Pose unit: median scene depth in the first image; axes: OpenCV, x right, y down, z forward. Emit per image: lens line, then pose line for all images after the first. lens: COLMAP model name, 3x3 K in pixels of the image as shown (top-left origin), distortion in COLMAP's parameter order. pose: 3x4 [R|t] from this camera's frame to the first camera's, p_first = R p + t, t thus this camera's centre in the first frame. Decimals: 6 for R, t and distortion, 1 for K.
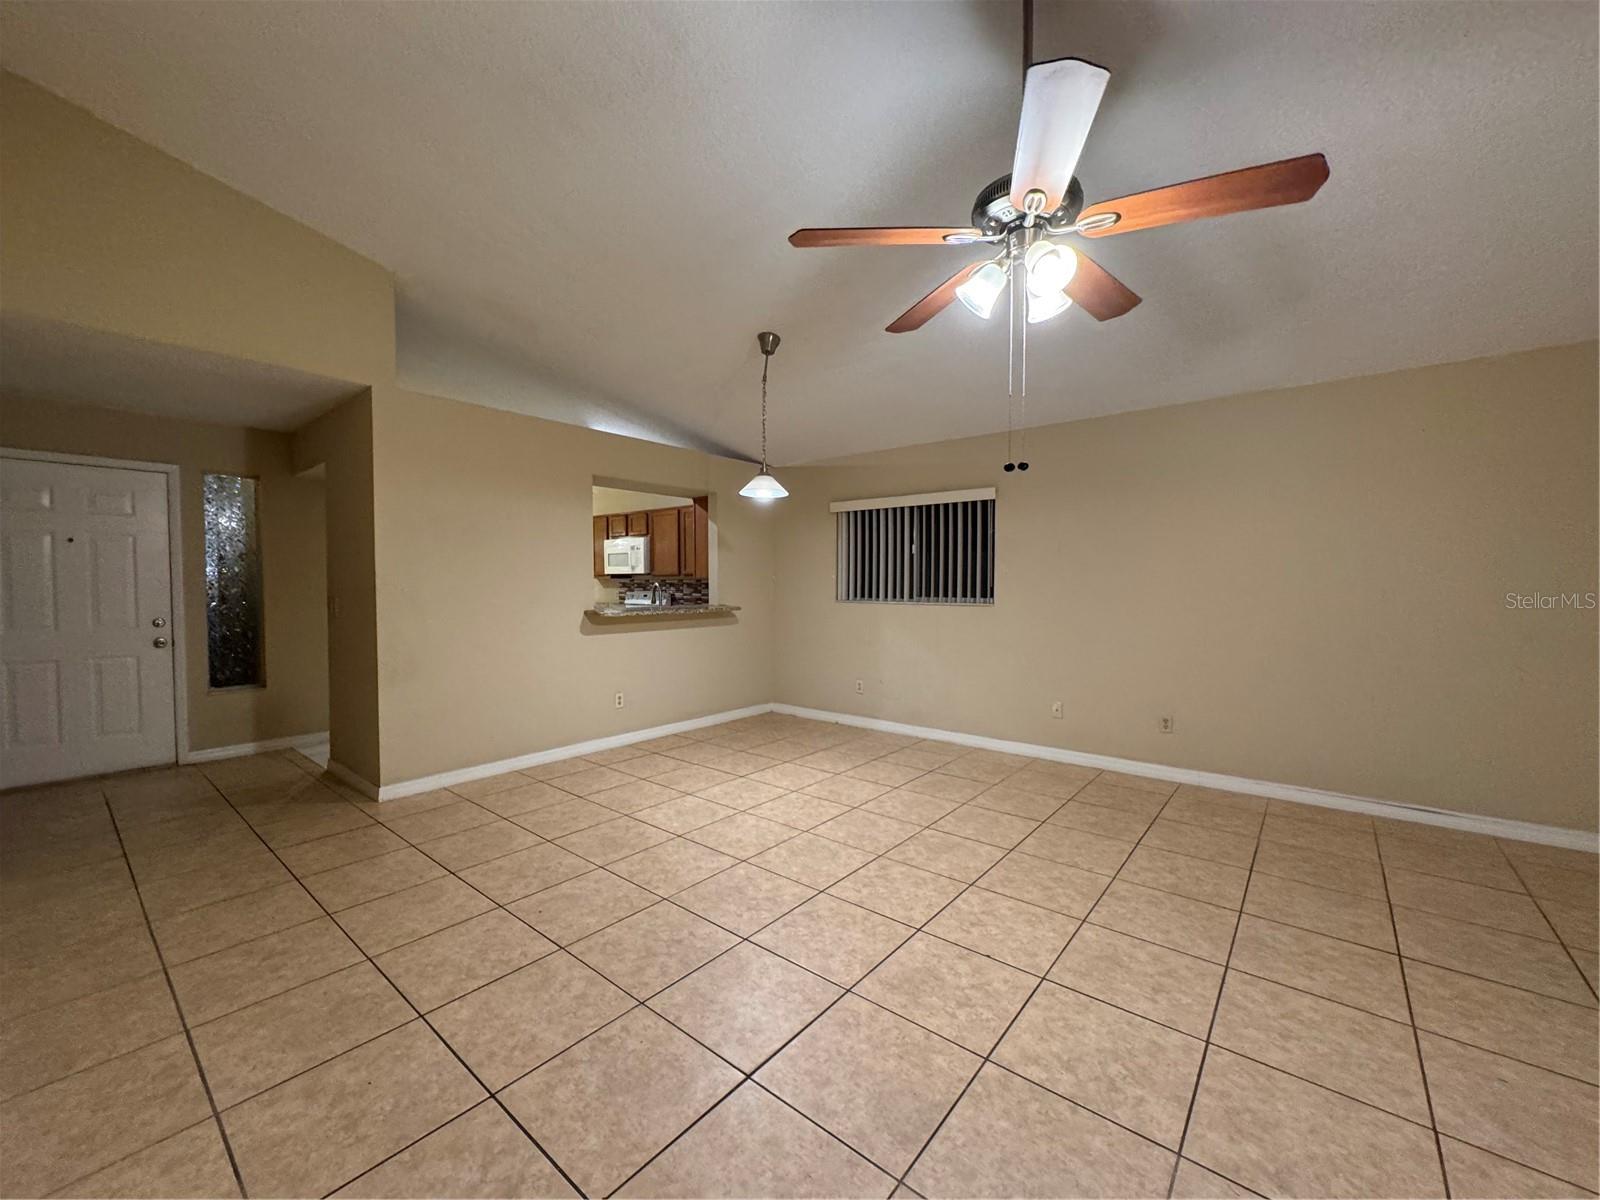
lens RADIAL K [[637.3, 0, 799.8], [0, 637.3, 602.6], [0, 0, 1]] dist [-0.002223, 0.000091]
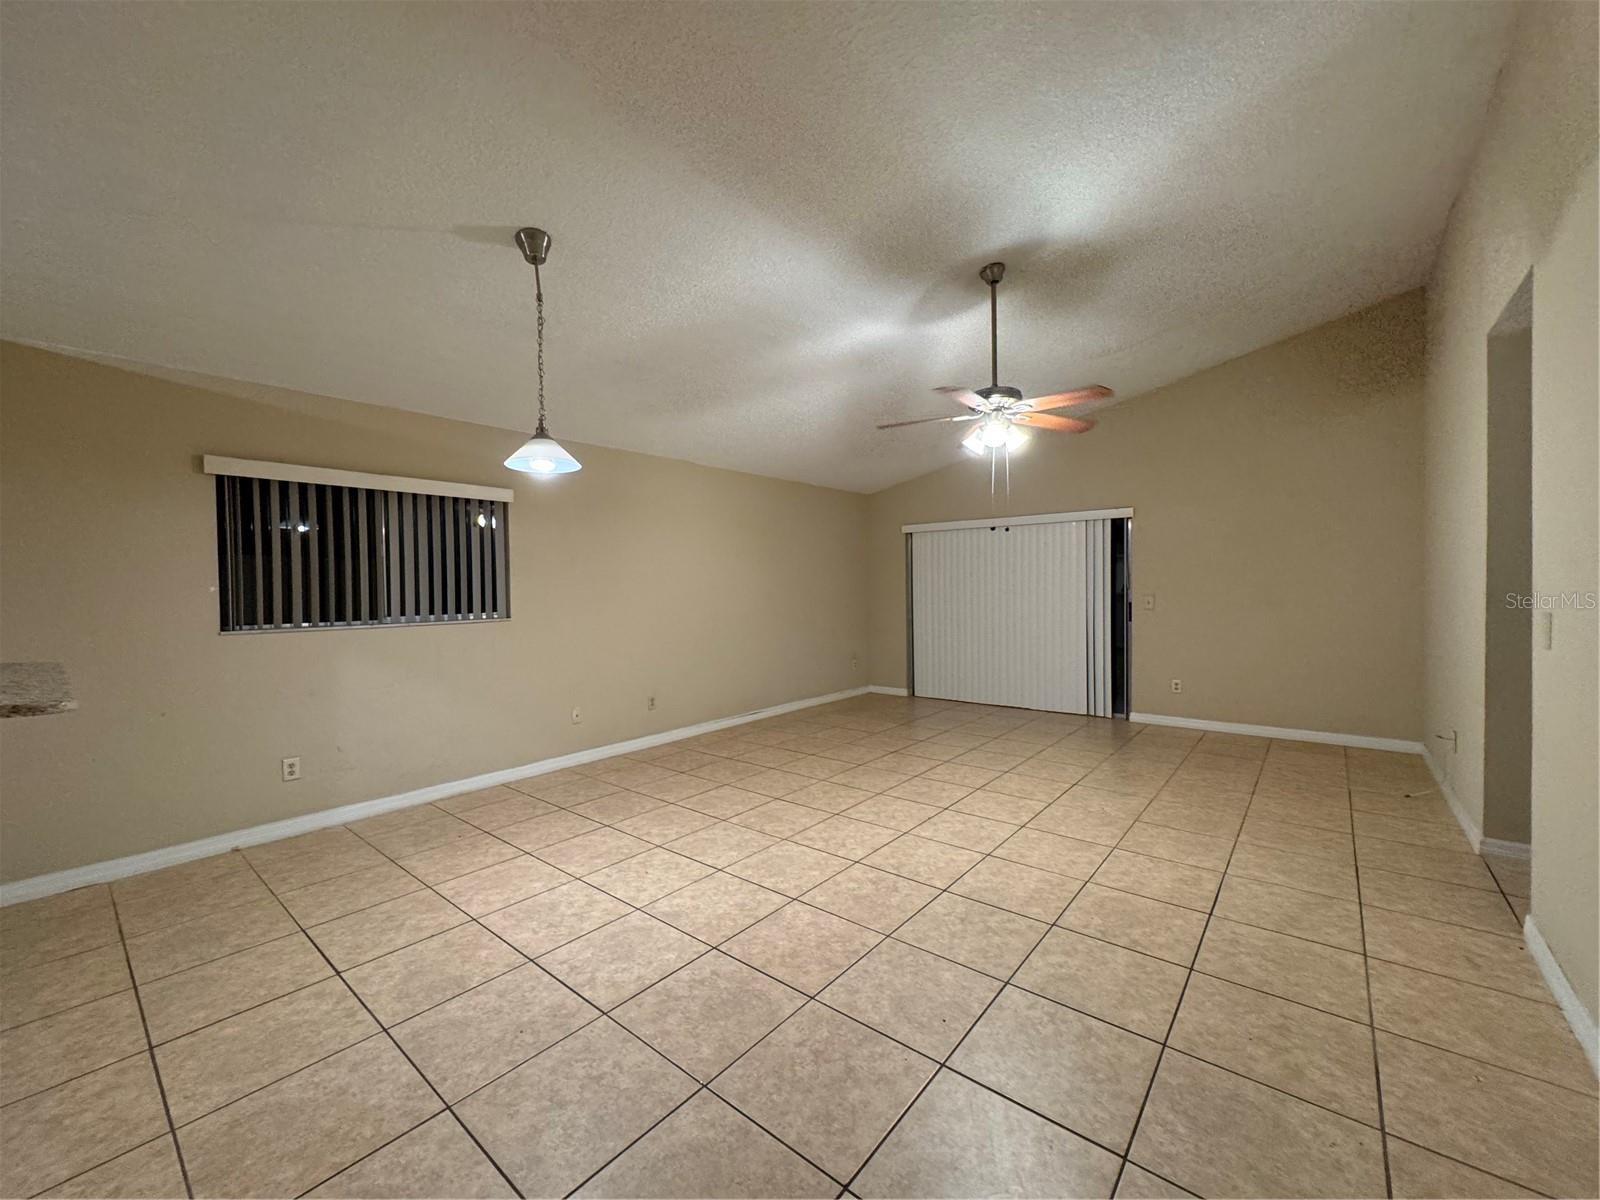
lens RADIAL K [[635.6, 0, 800.7], [0, 635.6, 603.2], [0, 0, 1]] dist [-0.001959, 0.000462]
pose [[0.002423, -0.025278, 0.999678, -0.982372], [0.048192, 0.998522, 0.025132, -0.036793], [-0.998835, 0.048115, 0.003638, 0.970269]]
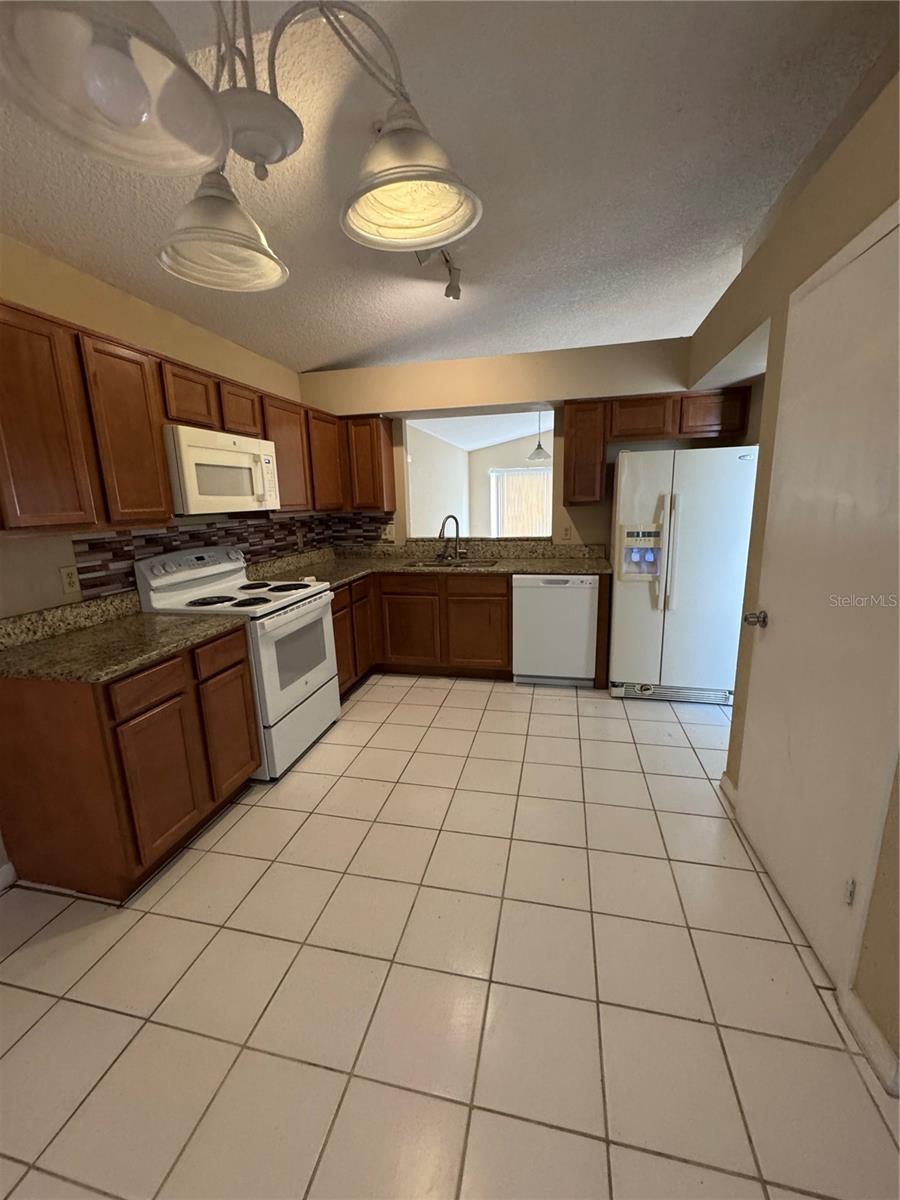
lens RADIAL K [[476.7, 0, 450.0], [0, 476.7, 600.0], [0, 0, 1]] dist [-0.001959, 0.000462]
pose [[-0.445879, -0.175182, 0.877783, -1.651923], [0.058183, 0.972915, 0.223723, -0.127322], [-0.893200, 0.150826, -0.423609, 2.516729]]
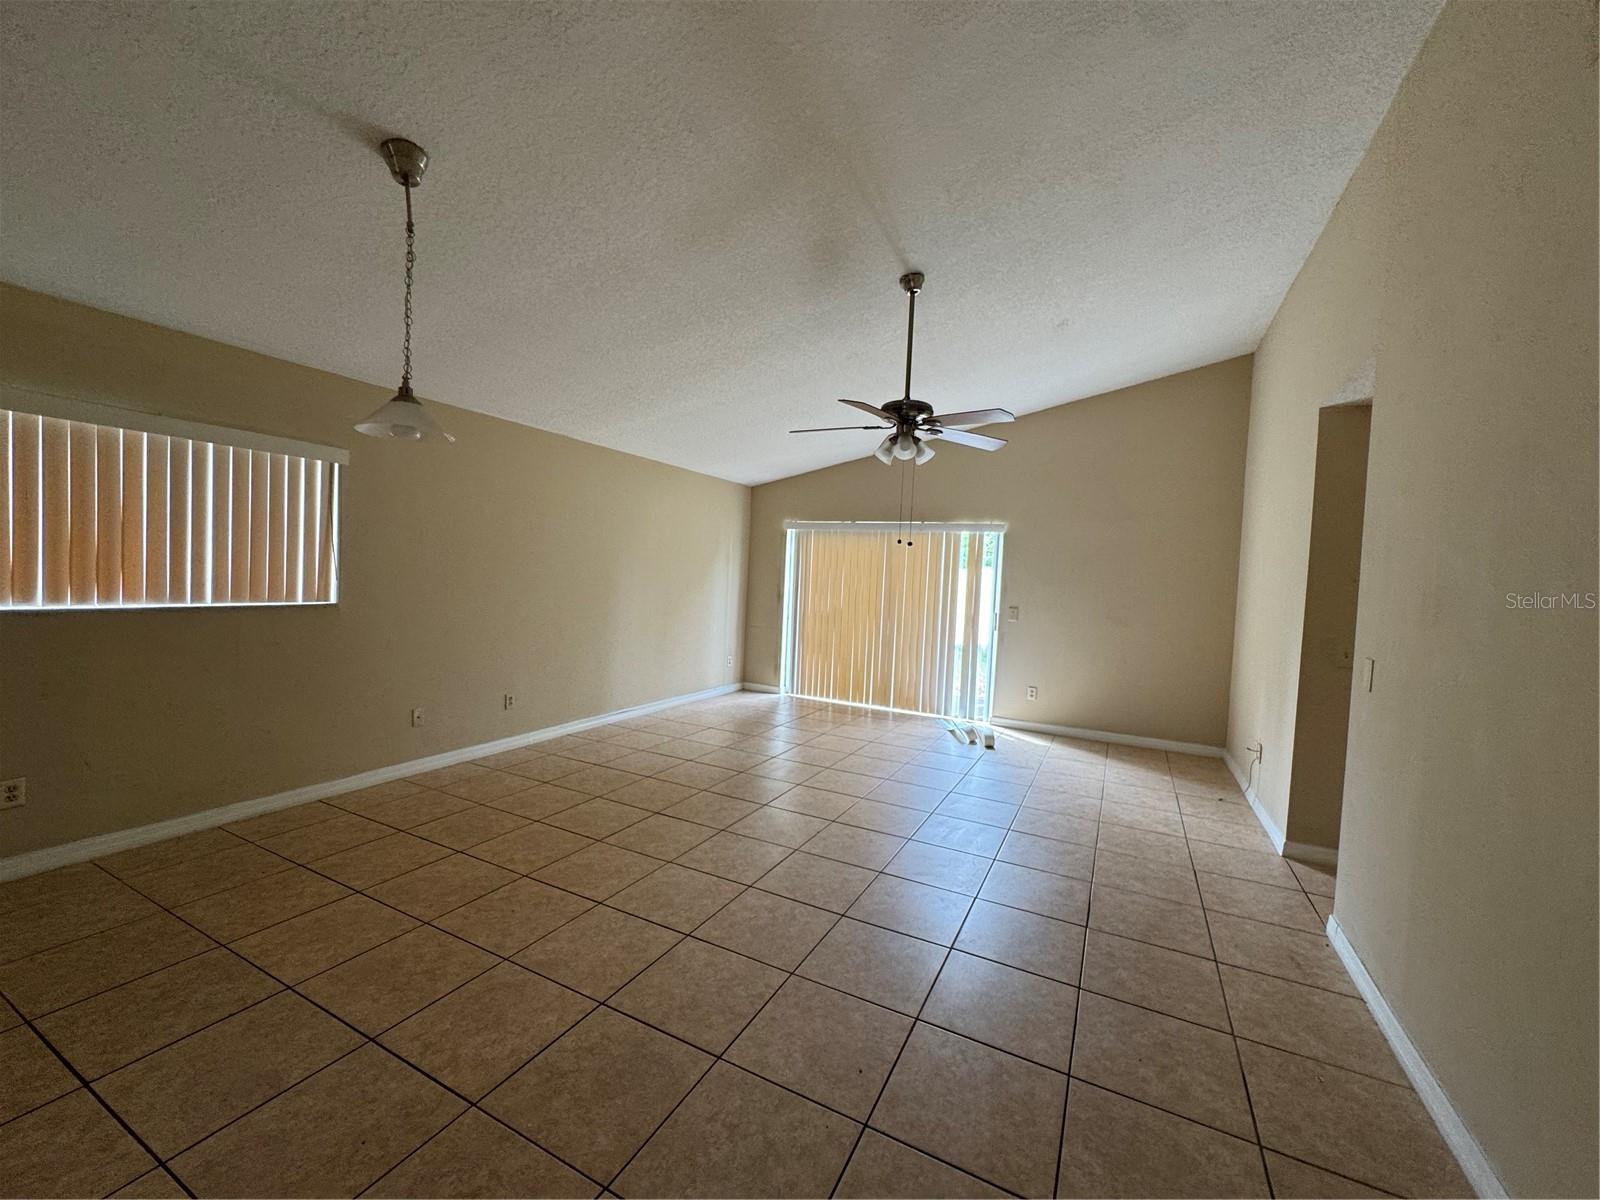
lens RADIAL K [[637.3, 0, 799.8], [0, 637.3, 602.6], [0, 0, 1]] dist [-0.002223, 0.000091]
pose [[-0.214118, -0.053468, 0.975343, -0.912627], [-0.013537, 0.998567, 0.051769, -0.075200], [-0.976714, -0.002118, -0.214535, 1.038818]]
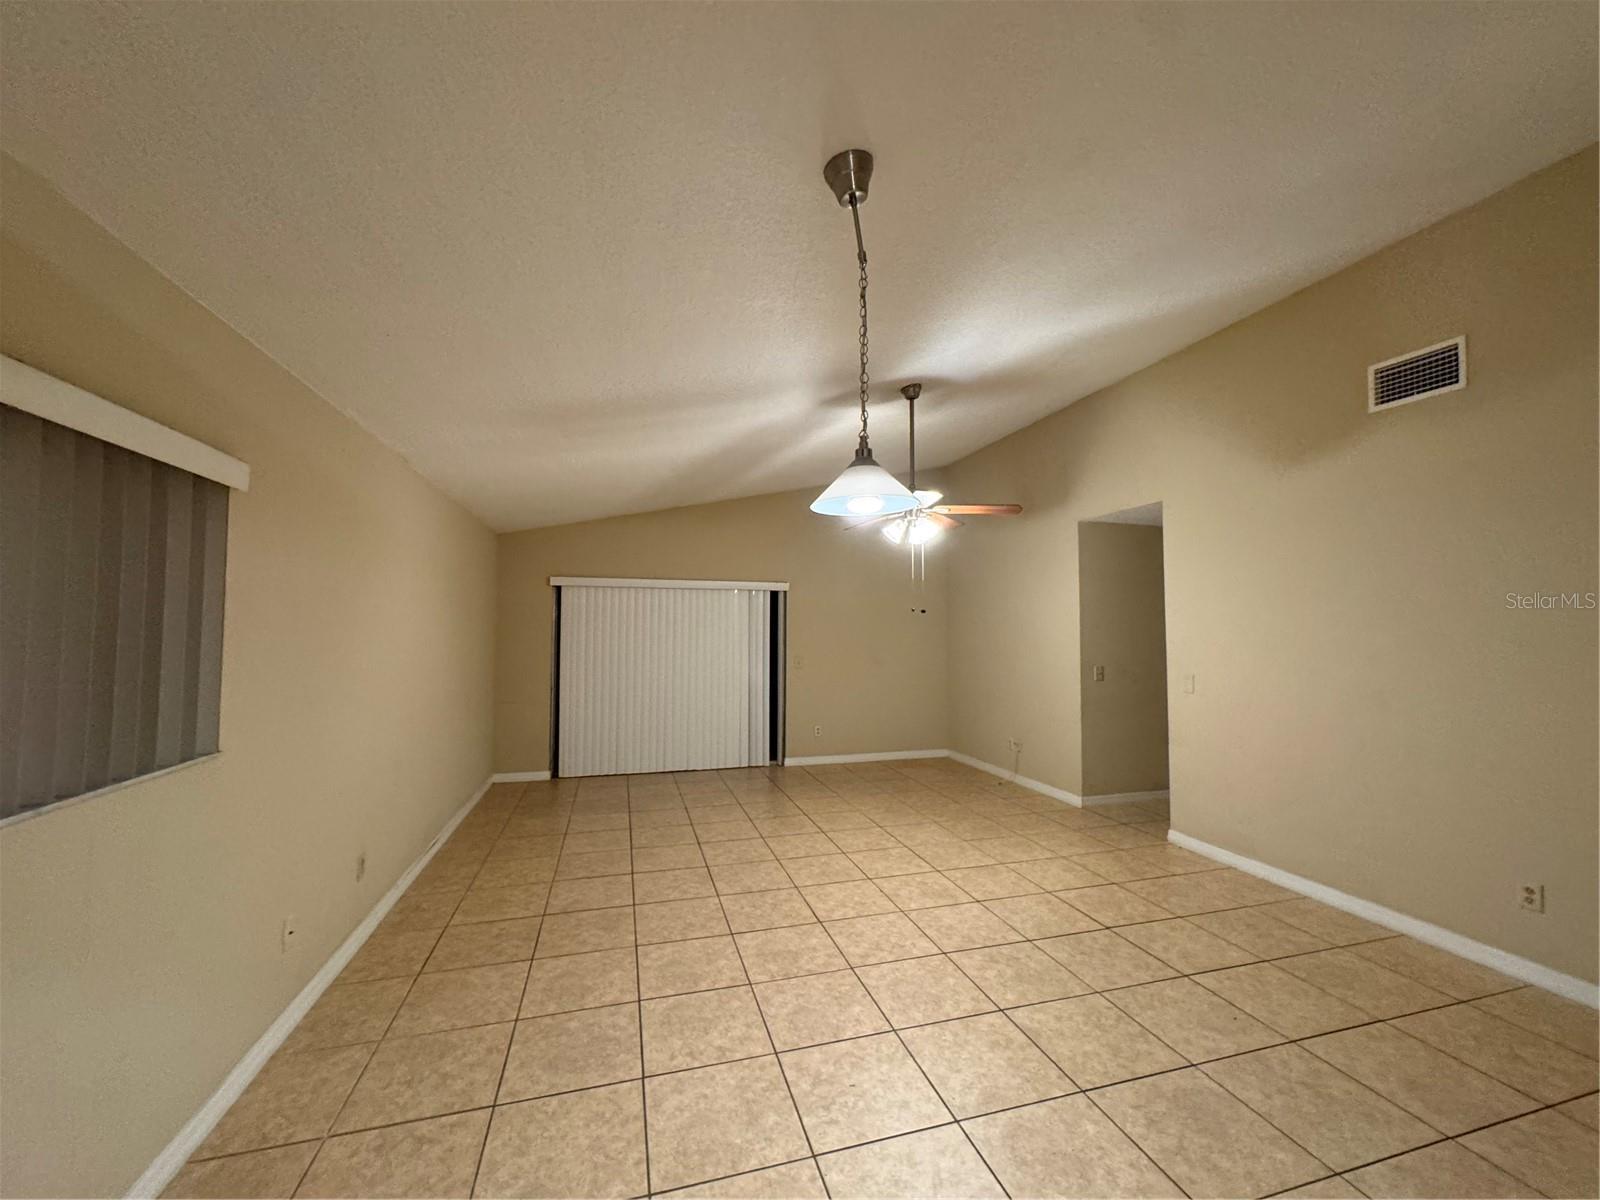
lens RADIAL K [[635.6, 0, 800.7], [0, 635.6, 603.2], [0, 0, 1]] dist [-0.001959, 0.000462]
pose [[-0.822756, 0.021944, 0.567971, -0.361296], [0.017372, 0.999758, -0.013462, -0.129270], [-0.568129, -0.001209, -0.822938, 1.851325]]
